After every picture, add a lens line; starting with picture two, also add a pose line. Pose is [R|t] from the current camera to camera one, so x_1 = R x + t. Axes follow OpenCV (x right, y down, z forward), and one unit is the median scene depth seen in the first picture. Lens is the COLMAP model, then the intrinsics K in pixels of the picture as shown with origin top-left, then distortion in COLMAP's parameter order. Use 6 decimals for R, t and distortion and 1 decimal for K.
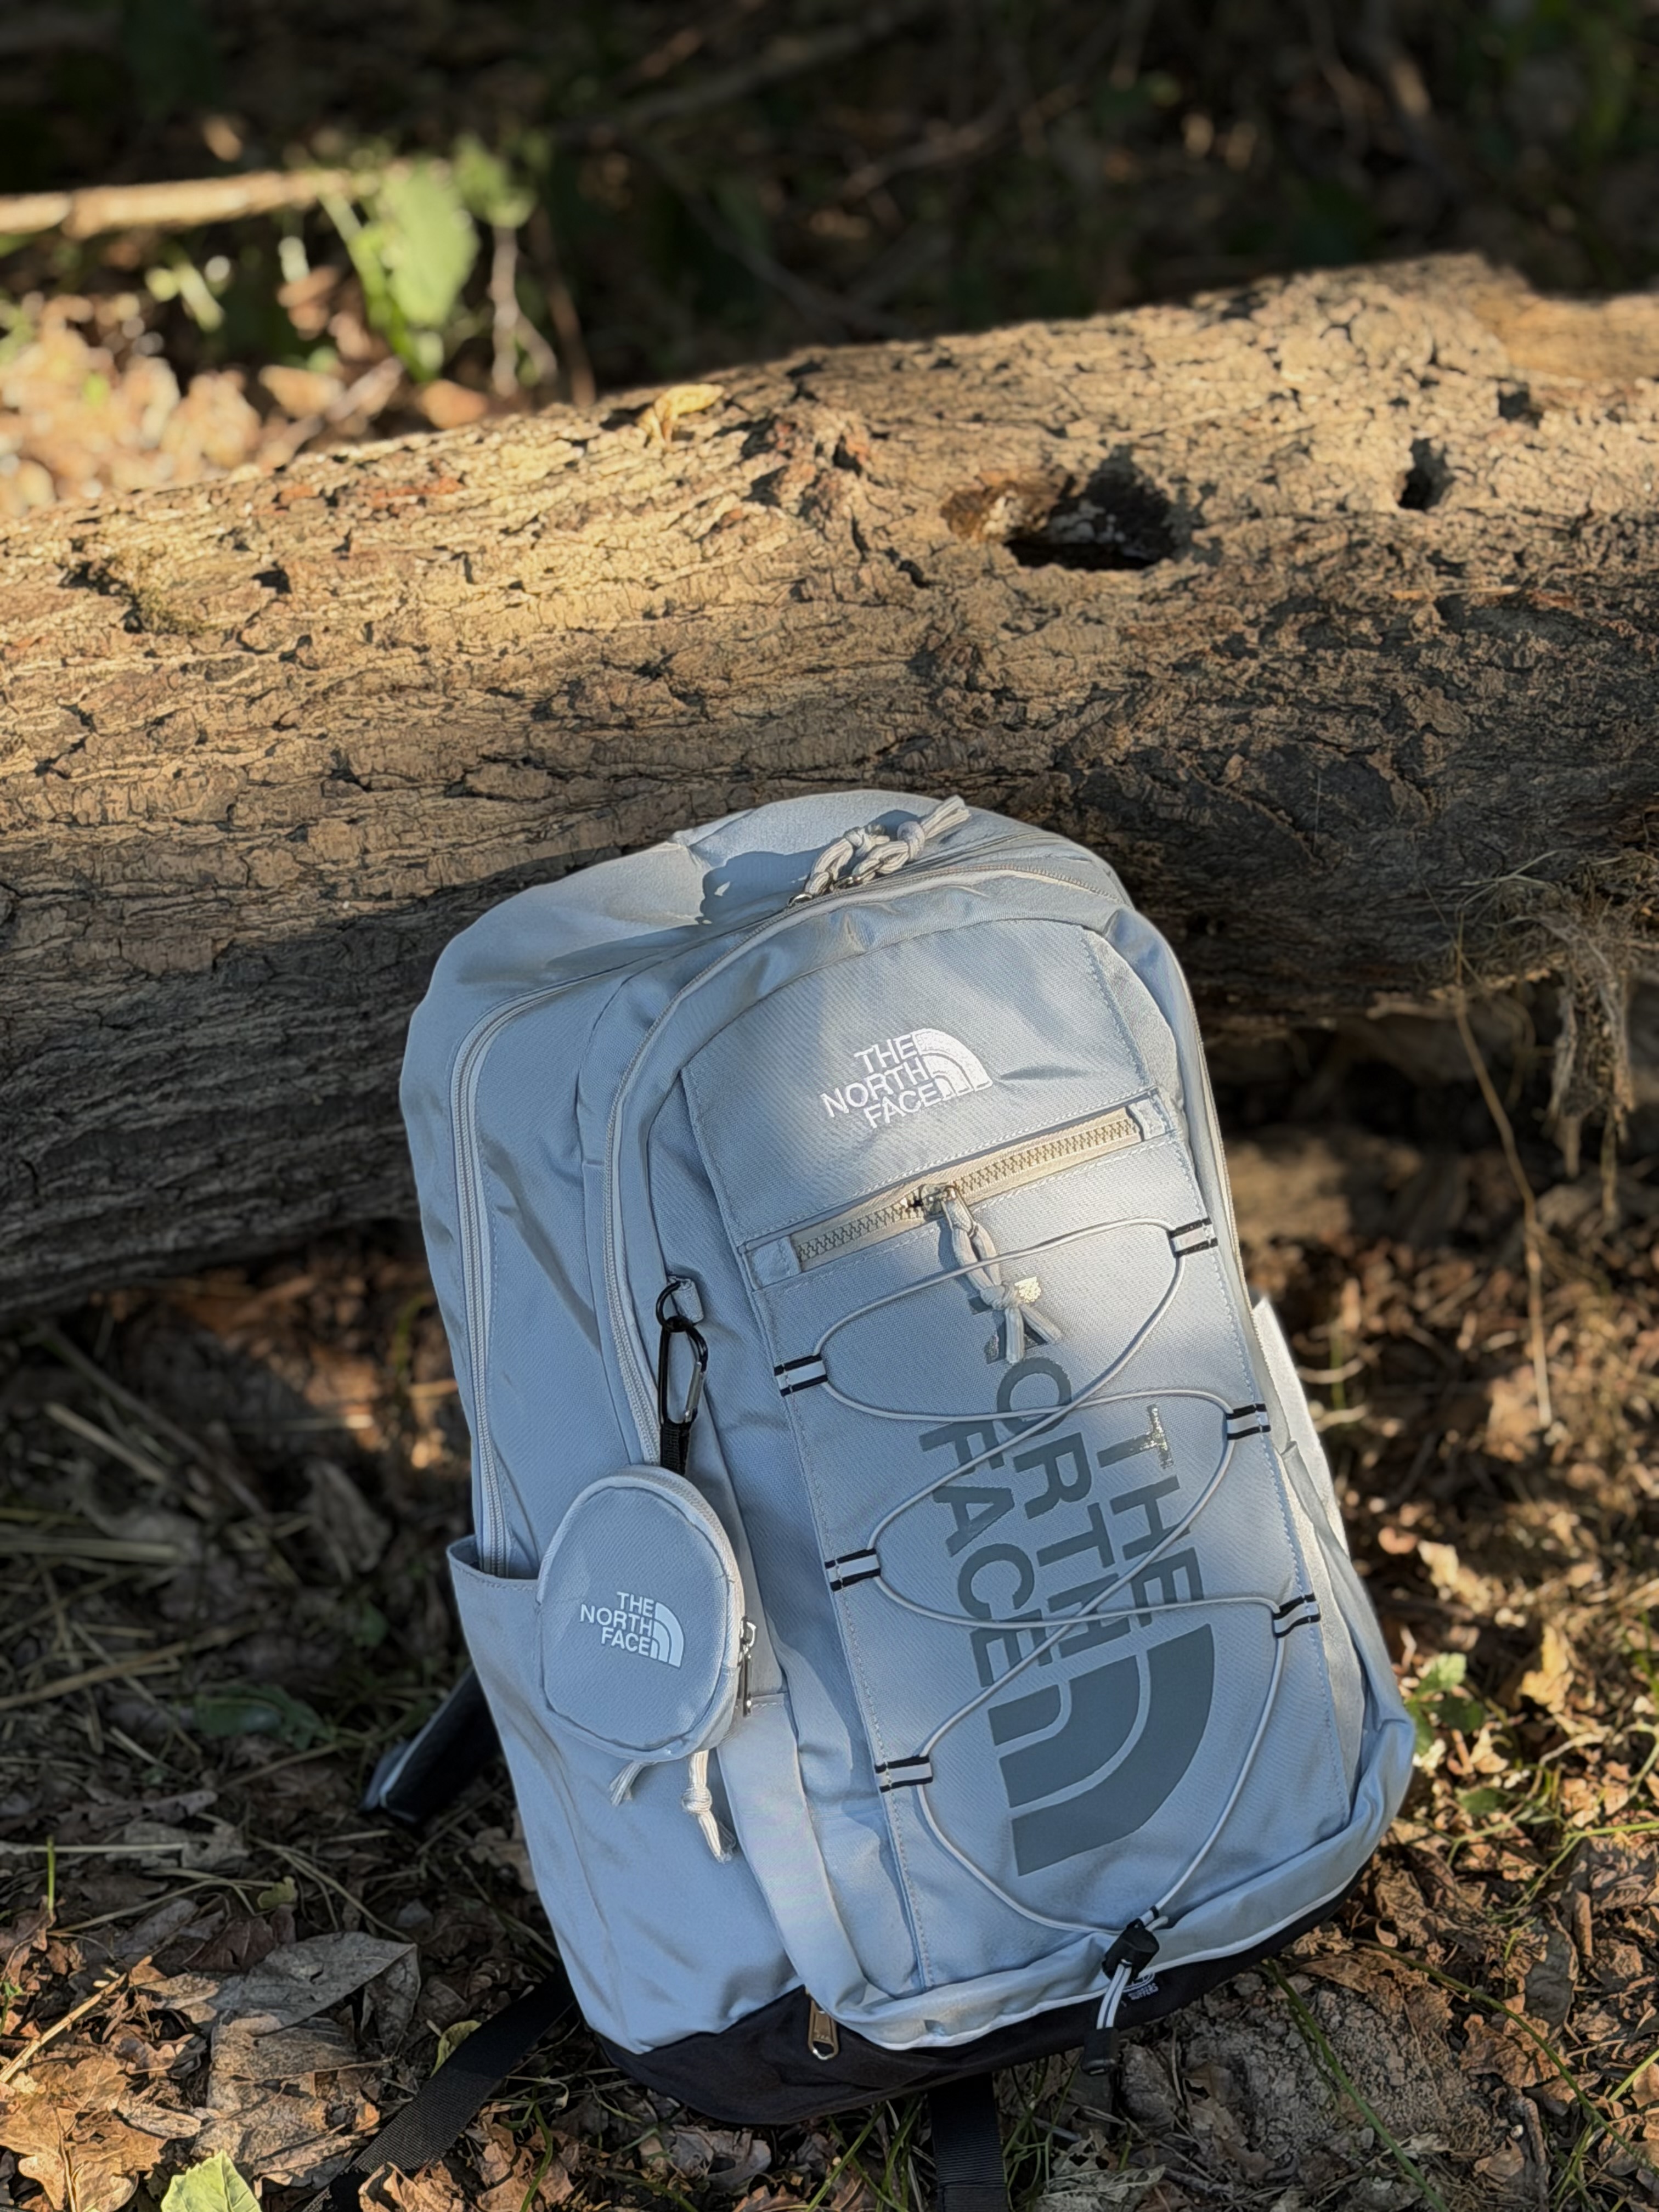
lens RADIAL K [[5158.2, 0, 925.6], [0, 5158.2, 1107.4], [0, 0, 1]] dist [0.076054, 0.000000]
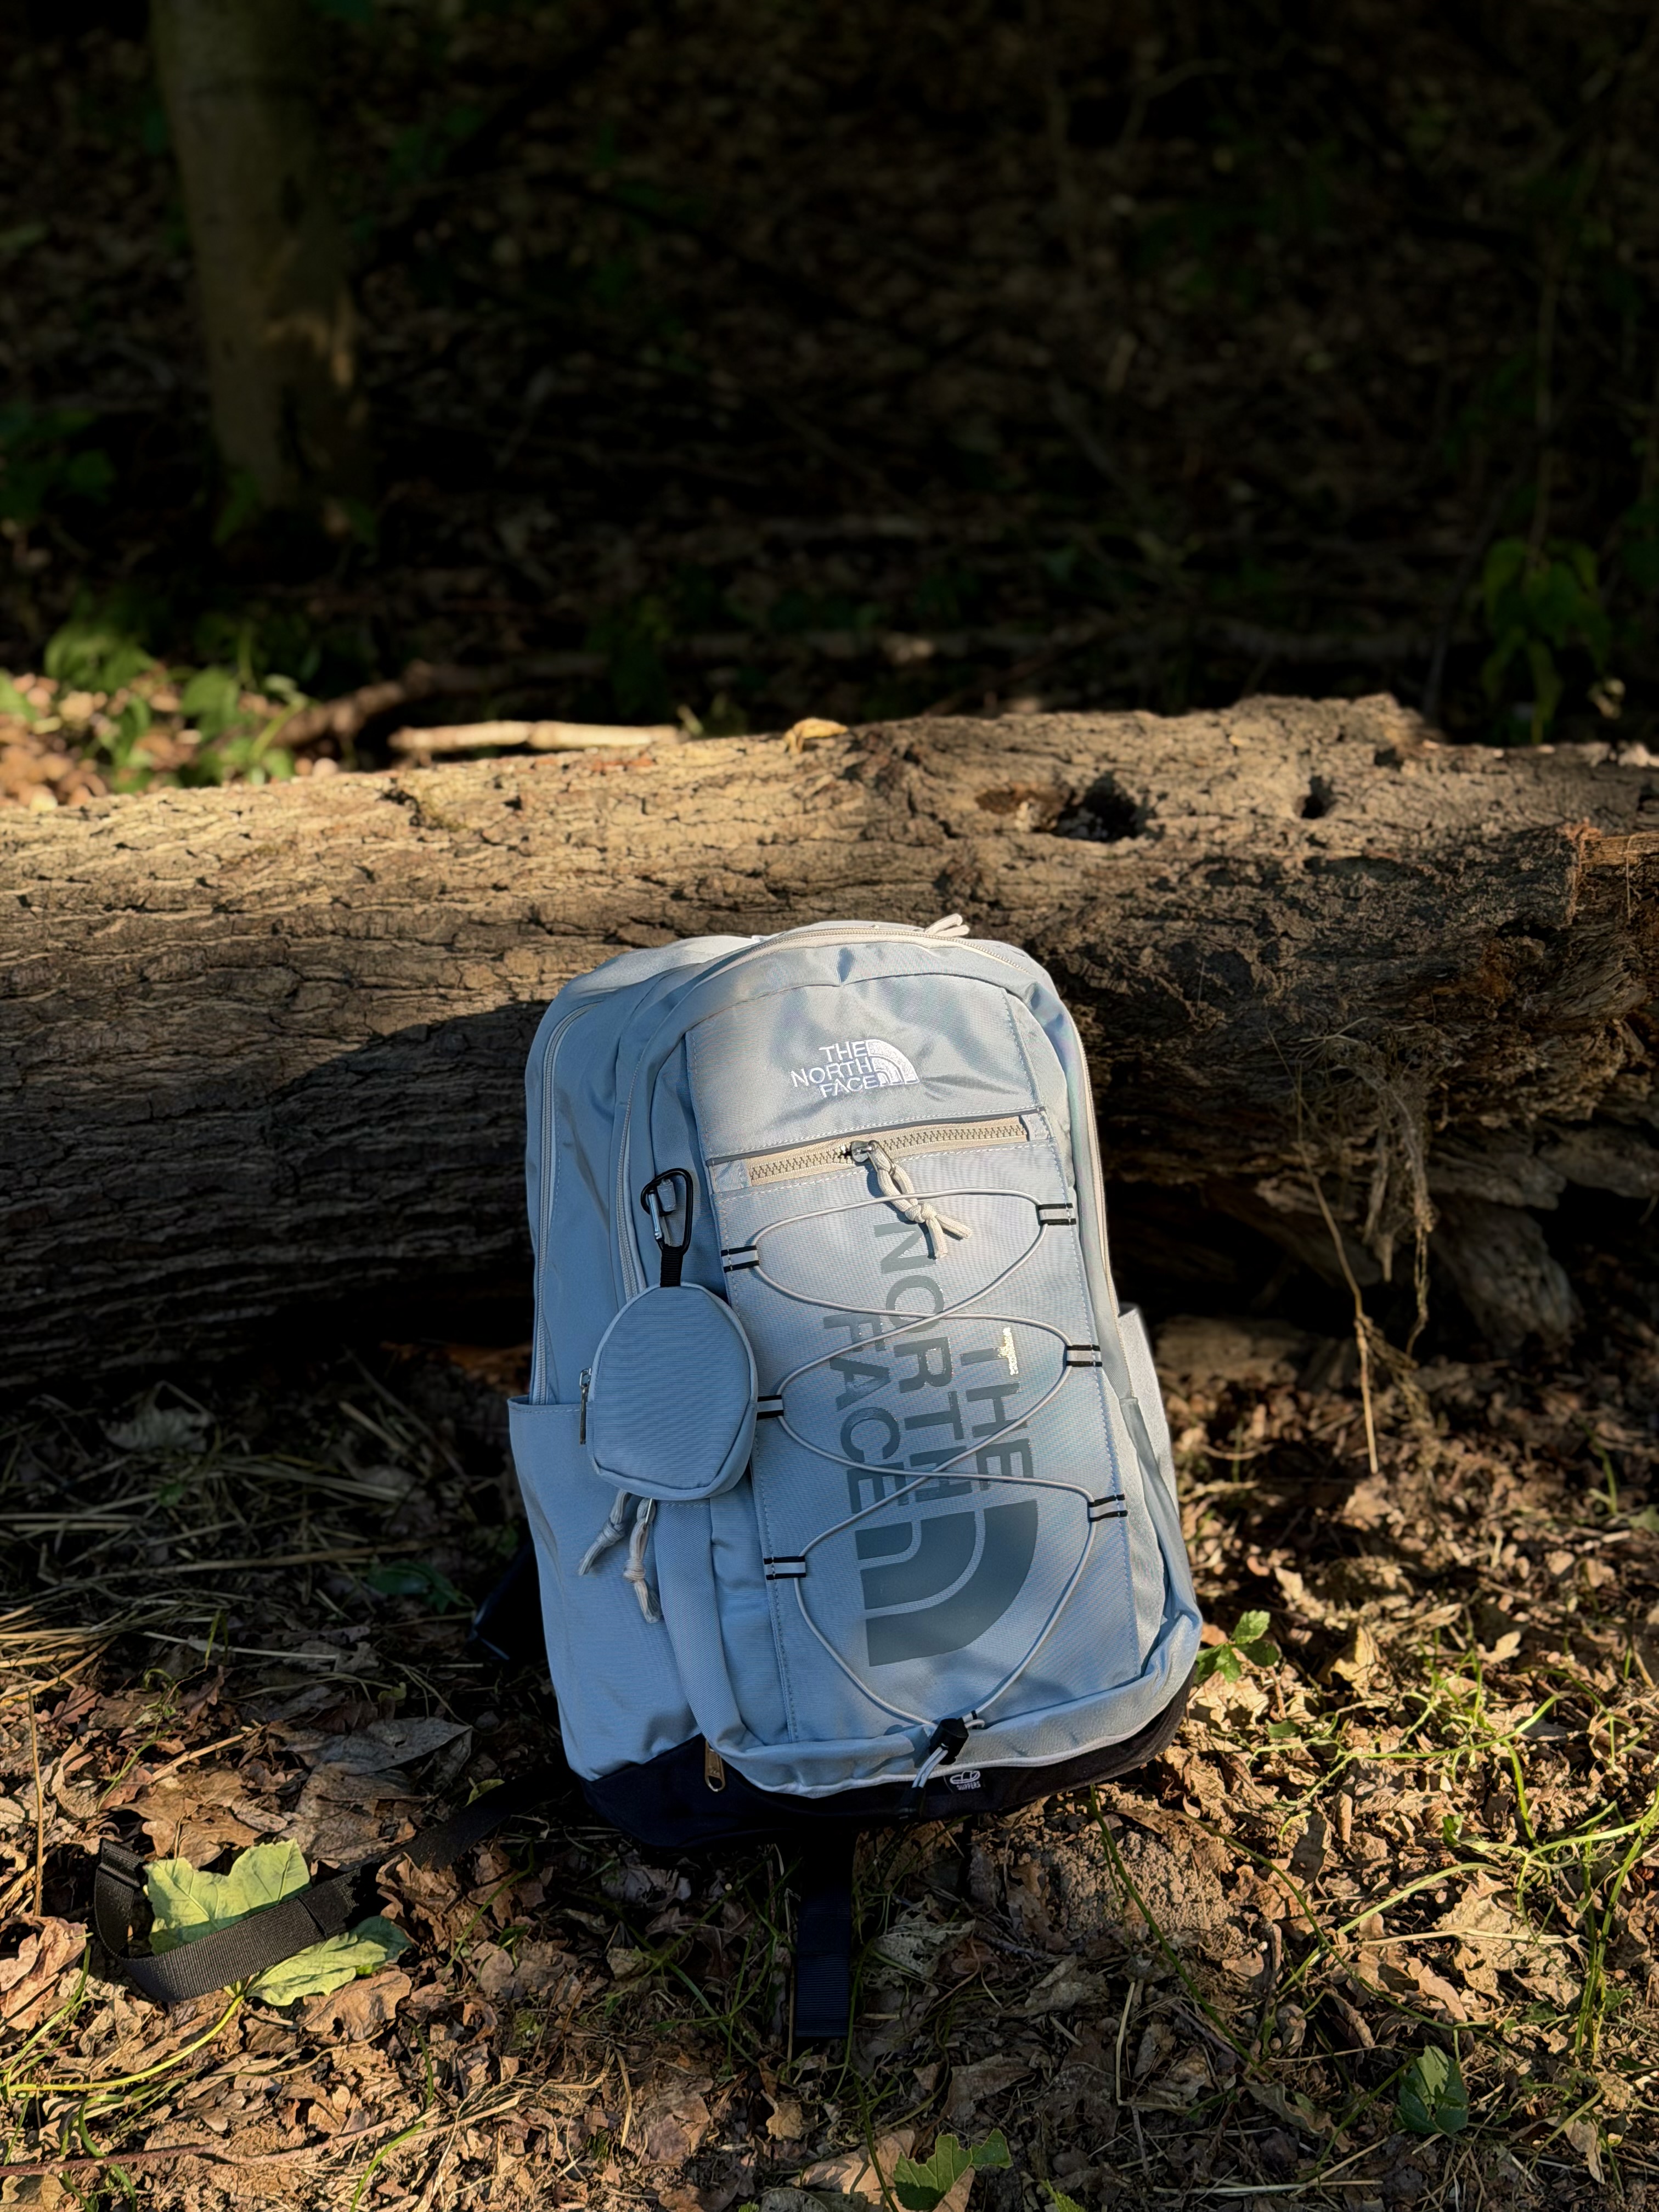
lens RADIAL K [[3184.7, 0, 875.5], [0, 3184.7, 1091.6], [0, 0, 1]] dist [0.102056, 0.000000]
pose [[0.985069, 0.063566, -0.159995, 0.129290], [-0.095485, 0.975028, -0.200506, 0.153825], [0.143254, 0.212790, 0.966540, 0.151406]]
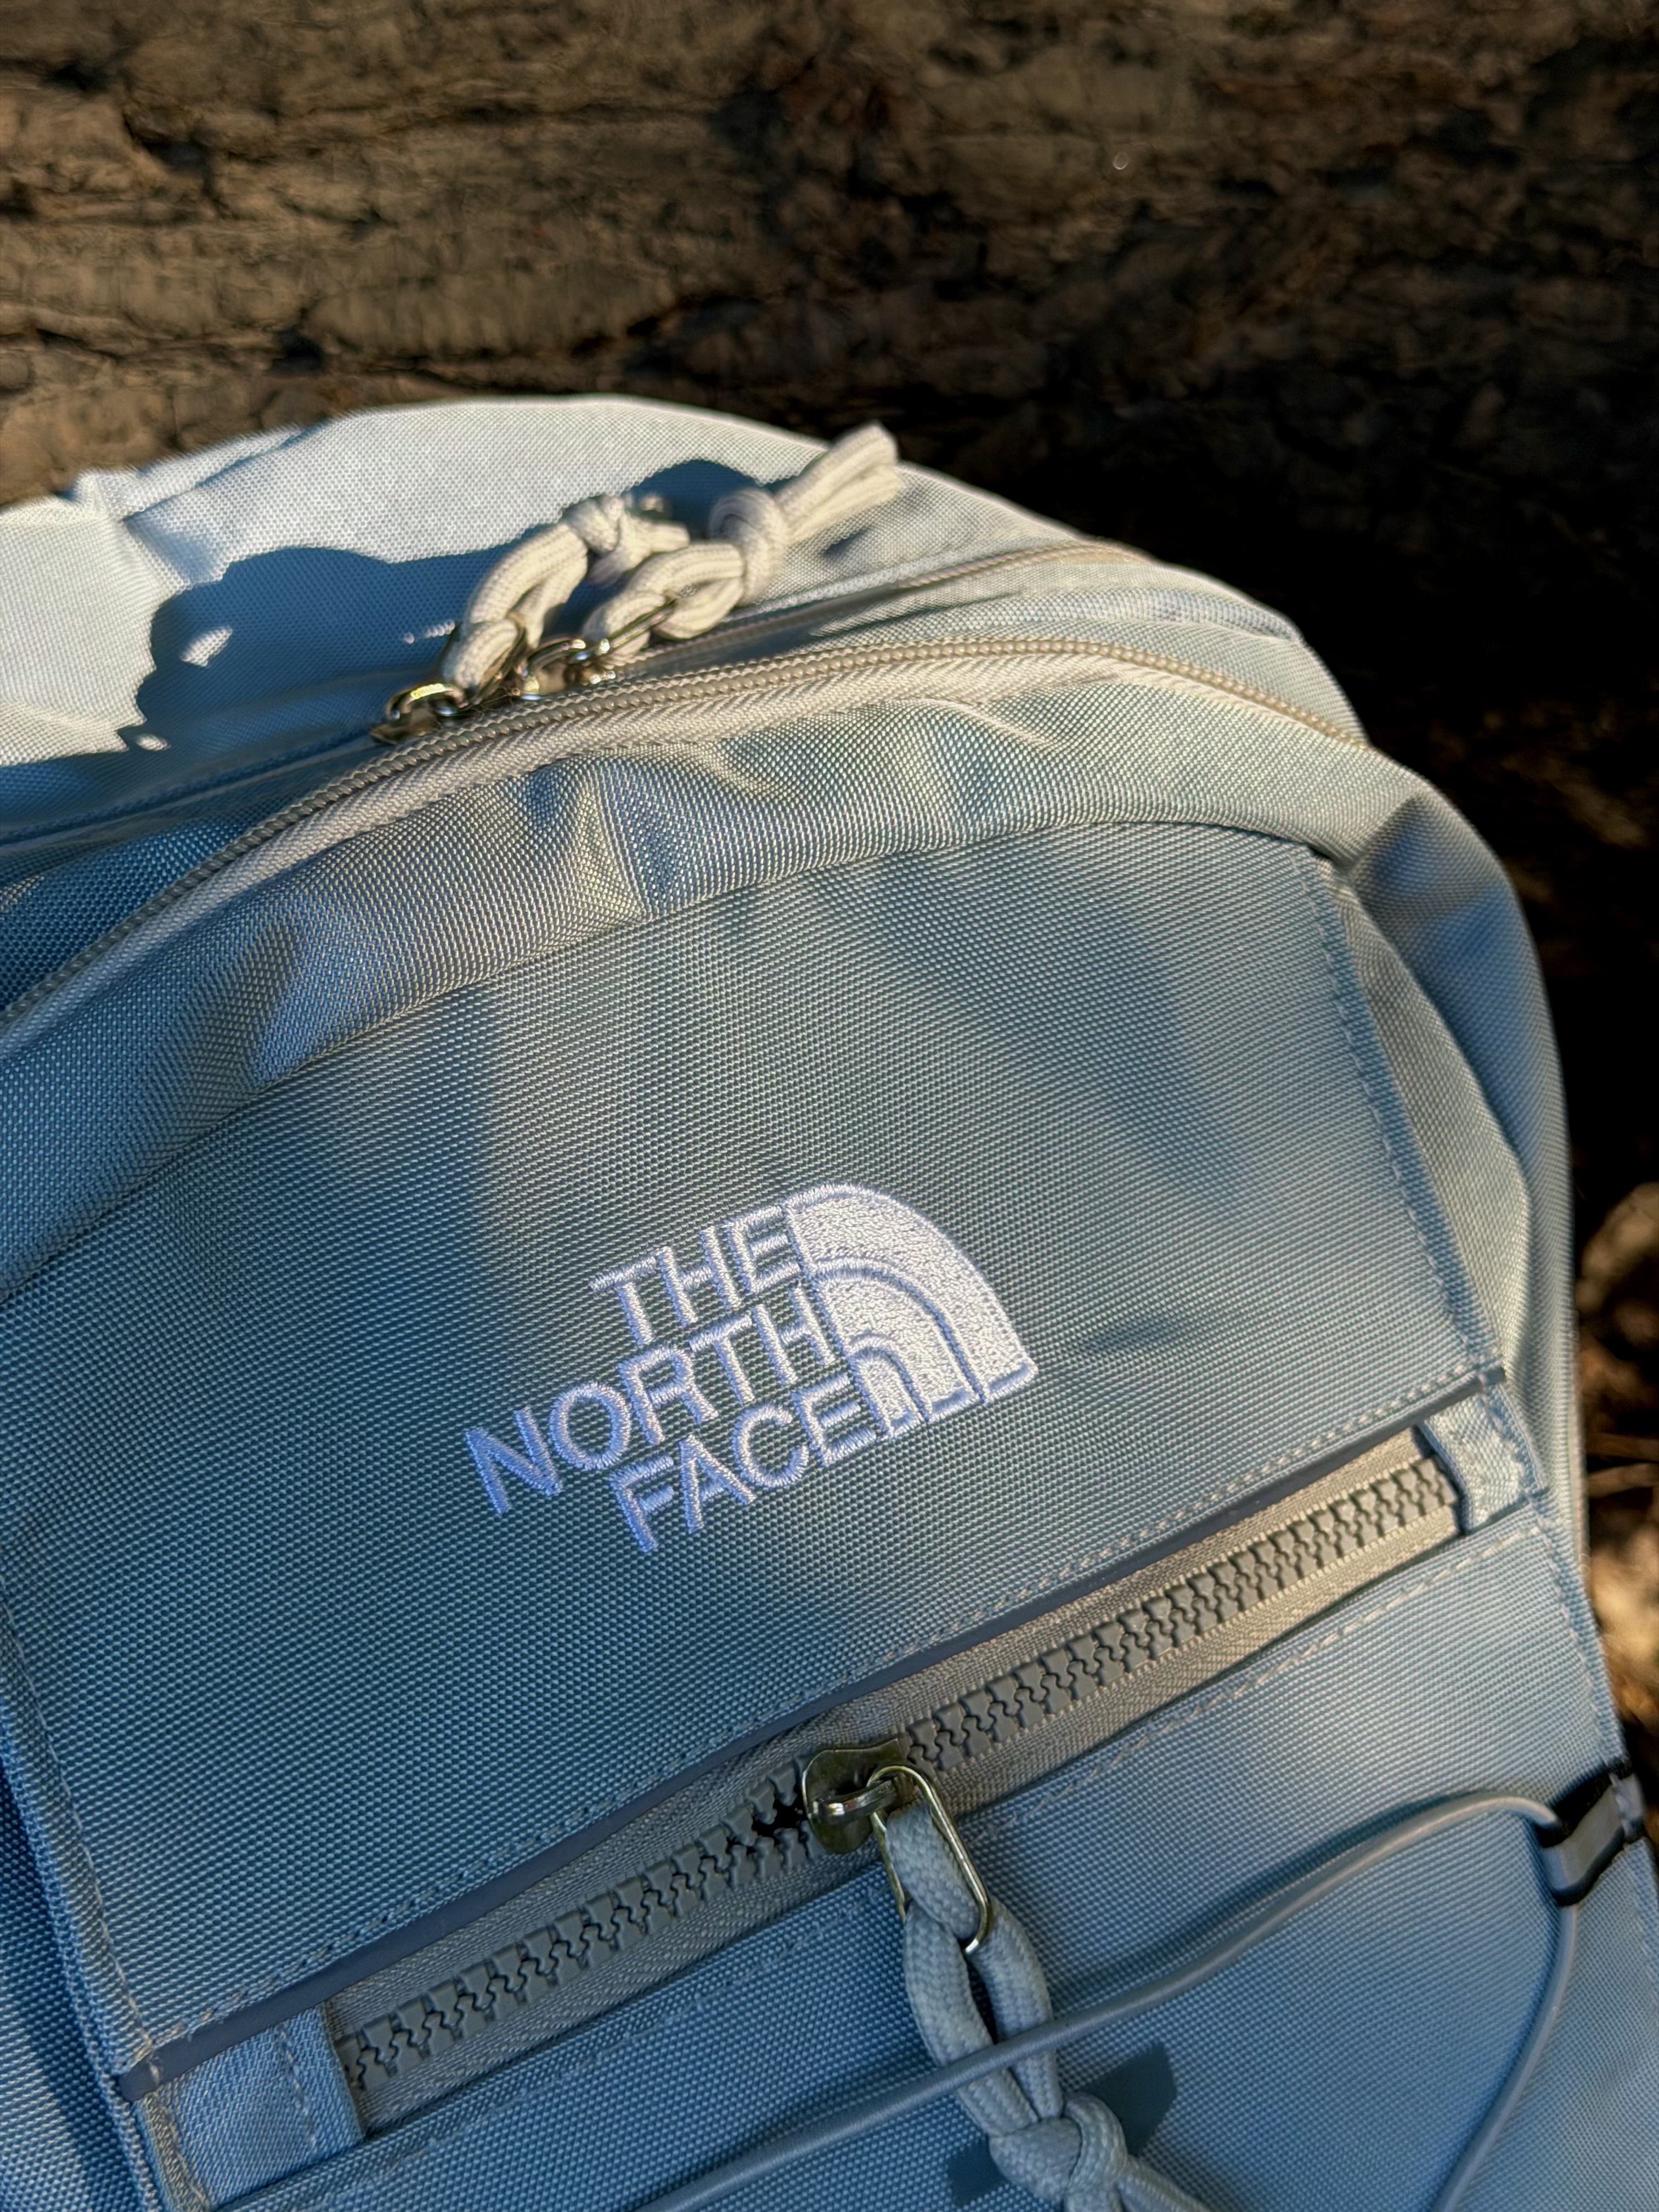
lens RADIAL K [[3184.7, 0, 814.7], [0, 3184.7, 1093.4], [0, 0, 1]] dist [0.102056, 0.000000]
pose [[0.993642, 0.049004, 0.101362, -0.017970], [-0.059938, 0.992364, 0.107804, -0.036501], [-0.095305, -0.113194, 0.988991, 0.743625]]
